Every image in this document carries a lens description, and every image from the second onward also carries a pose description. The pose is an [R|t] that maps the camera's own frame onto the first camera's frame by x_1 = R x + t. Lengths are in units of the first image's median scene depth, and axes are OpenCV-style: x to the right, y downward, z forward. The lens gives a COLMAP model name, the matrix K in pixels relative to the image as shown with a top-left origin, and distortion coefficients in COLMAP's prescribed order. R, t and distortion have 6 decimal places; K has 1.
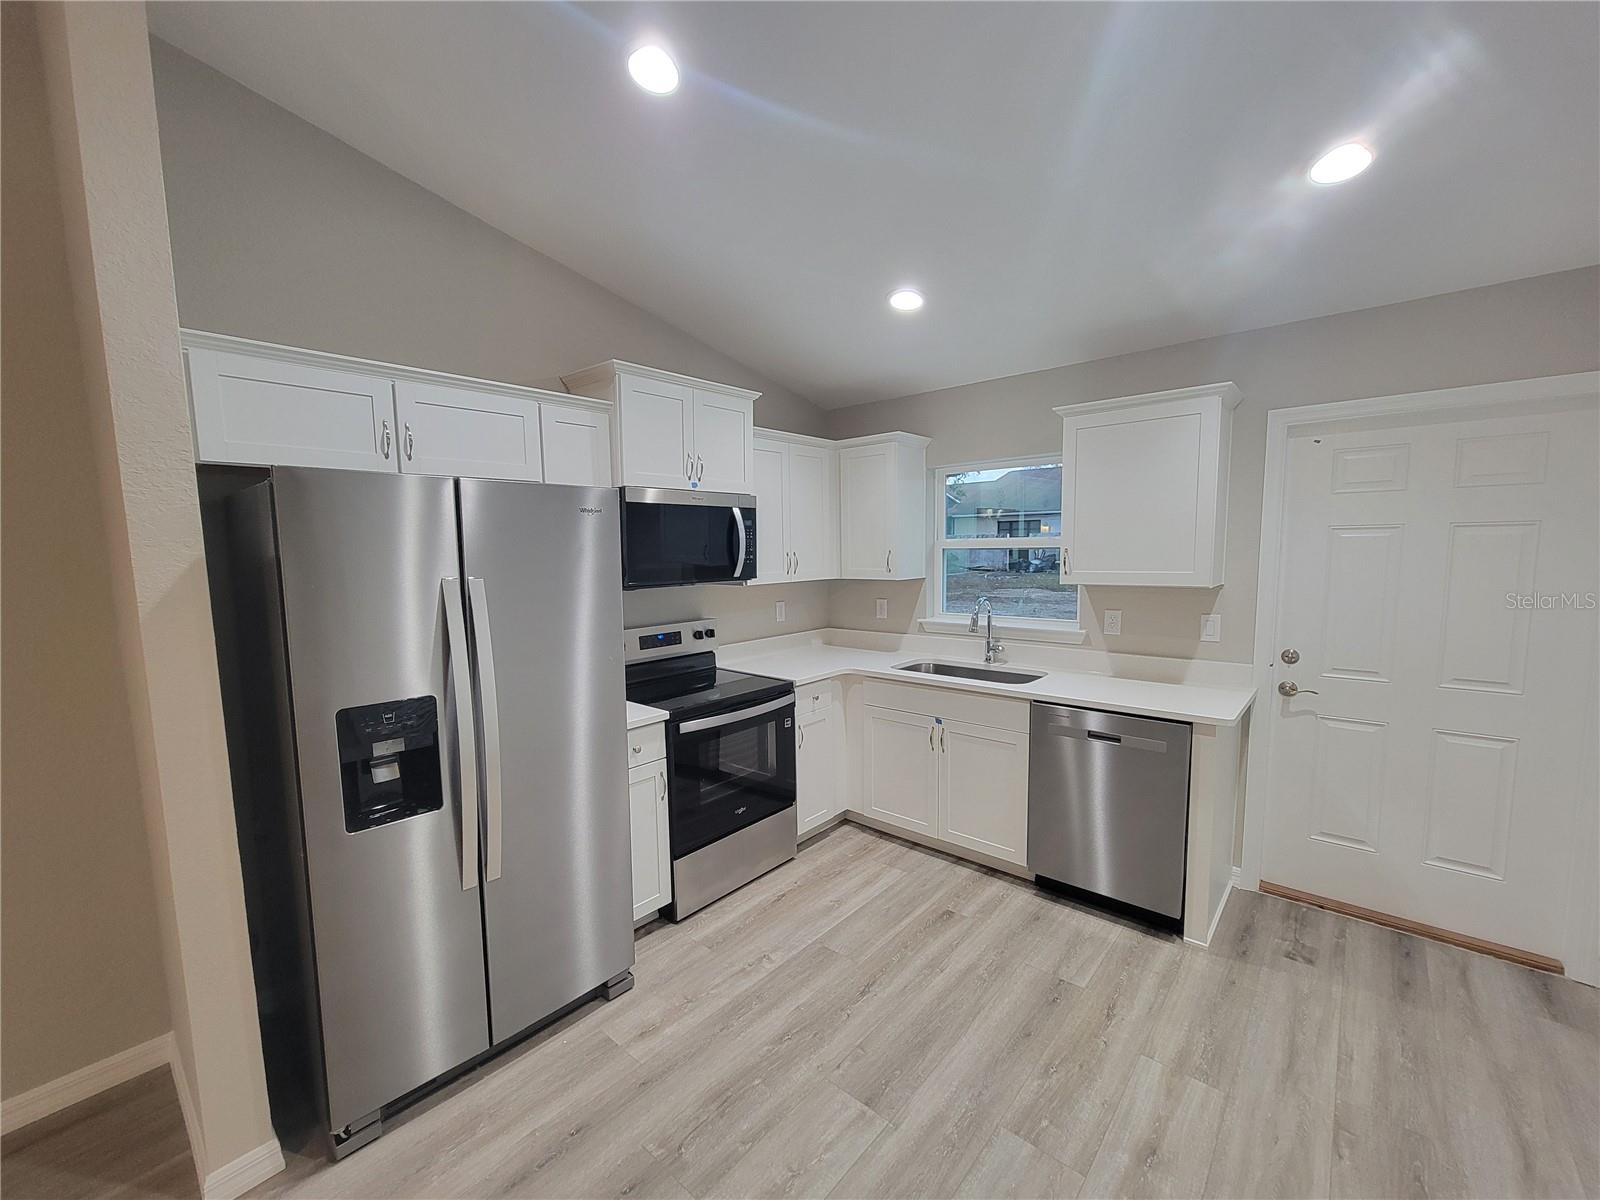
lens RADIAL K [[644.0, 0, 800.5], [0, 644.0, 609.3], [0, 0, 1]] dist [-0.004029, -0.000005]
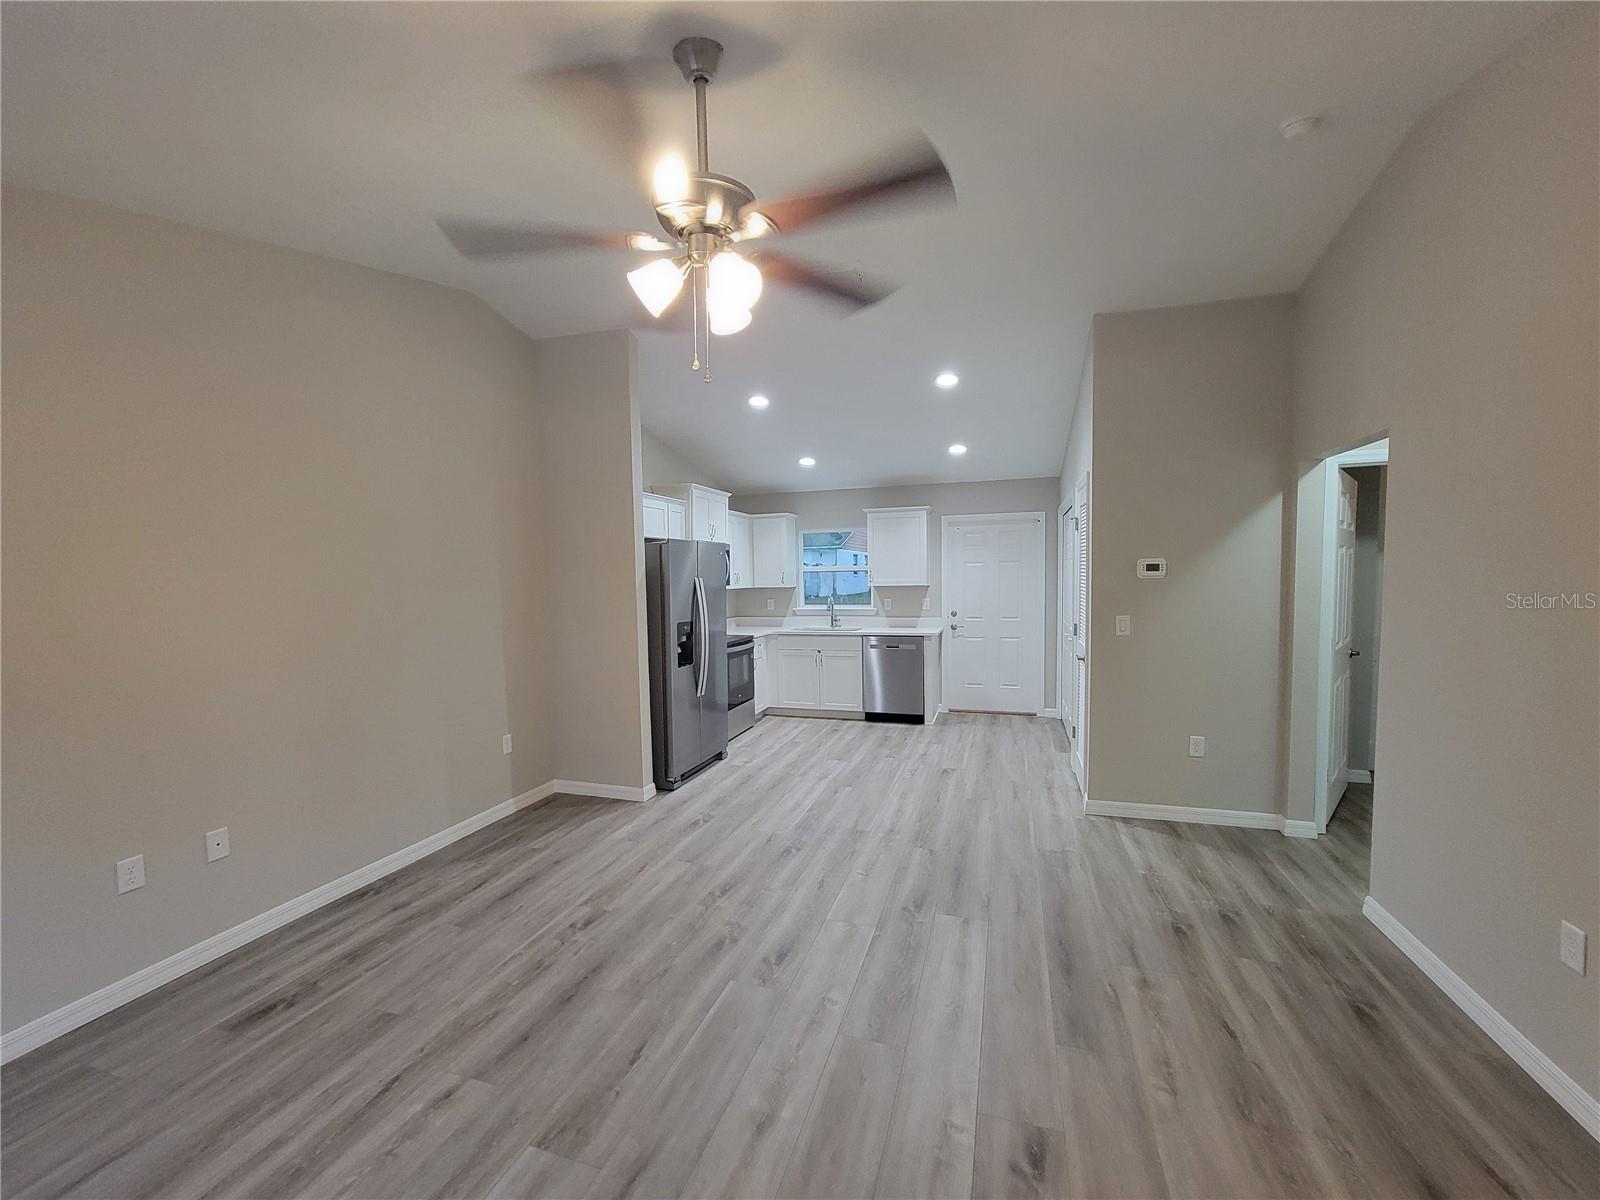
lens RADIAL K [[644.0, 0, 802.0], [0, 644.0, 602.1], [0, 0, 1]] dist [-0.004029, -0.000005]
pose [[0.916109, -0.016032, 0.400609, -0.784234], [0.040298, 0.997822, -0.052221, 0.137047], [-0.398899, 0.063984, 0.914760, -1.062433]]
